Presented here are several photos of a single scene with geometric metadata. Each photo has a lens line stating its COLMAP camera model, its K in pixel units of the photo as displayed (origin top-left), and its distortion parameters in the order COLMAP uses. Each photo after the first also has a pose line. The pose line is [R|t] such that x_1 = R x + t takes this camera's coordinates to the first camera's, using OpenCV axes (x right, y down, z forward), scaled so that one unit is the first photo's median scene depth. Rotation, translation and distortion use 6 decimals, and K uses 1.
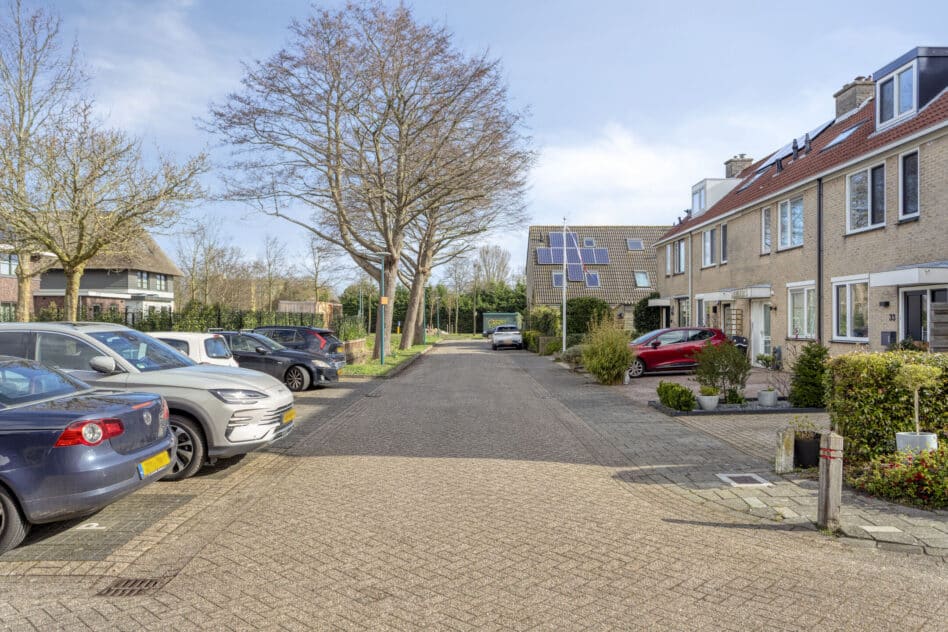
lens RADIAL K [[702.8, 0, 474.0], [0, 702.8, 316.0], [0, 0, 1]] dist [-0.002725, -0.000735]
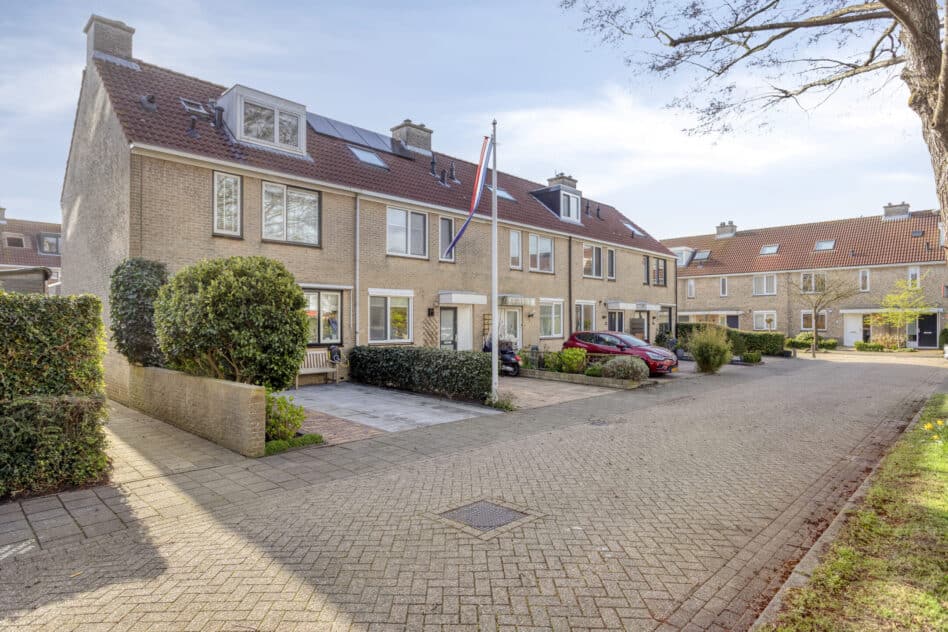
lens RADIAL K [[530.9, 0, 474.0], [0, 530.9, 316.0], [0, 0, 1]] dist [-0.000564, 0.000501]
pose [[-0.714831, 0.010877, 0.699212, -0.083341], [-0.004427, 0.999789, -0.020079, 0.004669], [-0.699283, -0.017448, -0.714632, 0.863300]]
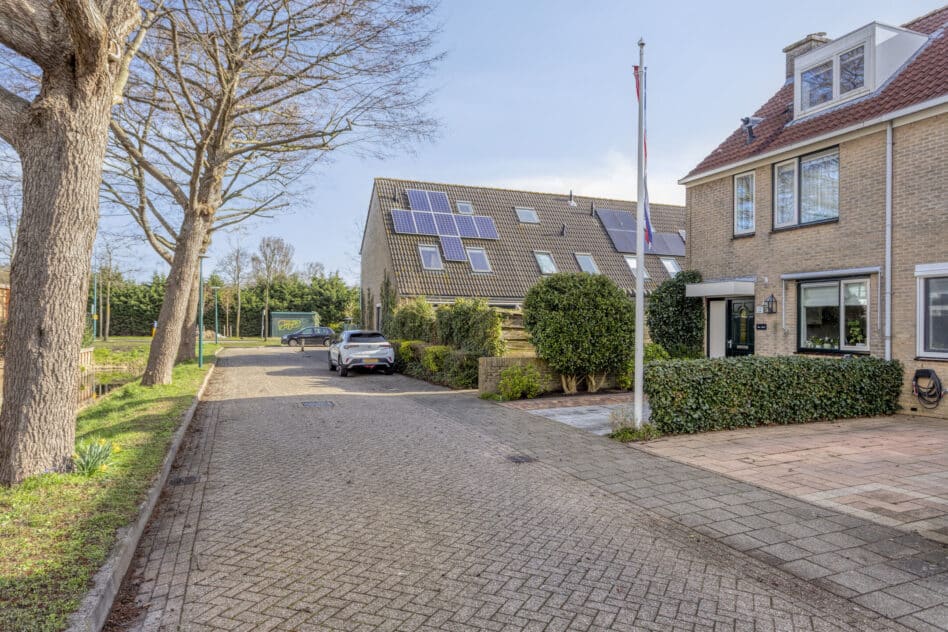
lens RADIAL K [[630.2, 0, 474.0], [0, 630.2, 316.0], [0, 0, 1]] dist [0.001298, 0.000228]
pose [[0.937652, 0.012927, 0.347336, -0.043153], [-0.011843, 0.999916, -0.005244, 0.003349], [-0.347375, 0.000803, 0.937726, 0.490184]]
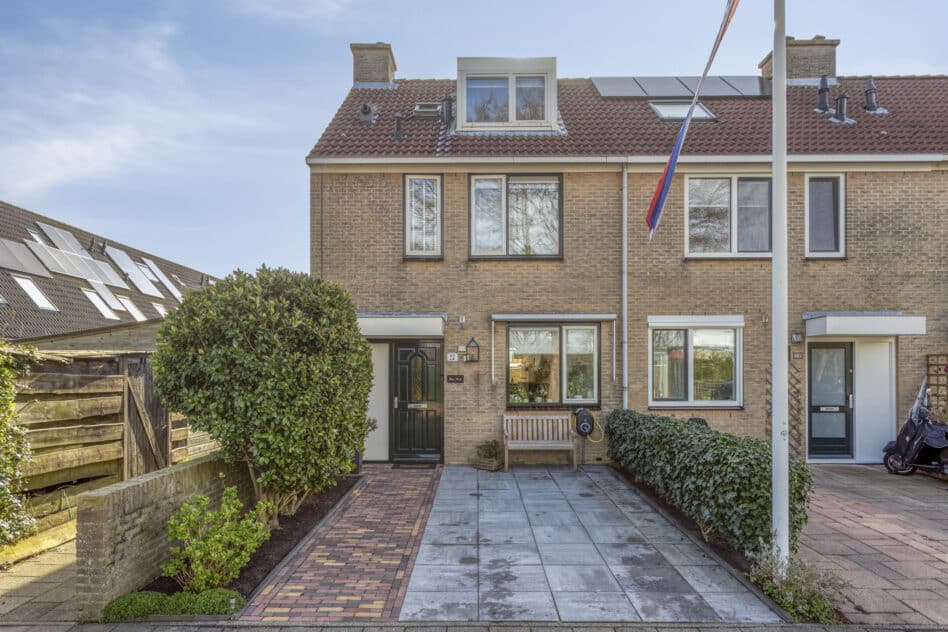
lens RADIAL K [[564.8, 0, 473.8], [0, 564.8, 368.0], [0, 0, 1]] dist [-0.001448, 0.002728]
pose [[0.013417, 0.006306, 0.999890, -0.018366], [-0.006236, 0.999961, -0.006223, 0.002433], [-0.999891, -0.006151, 0.013456, 0.730548]]
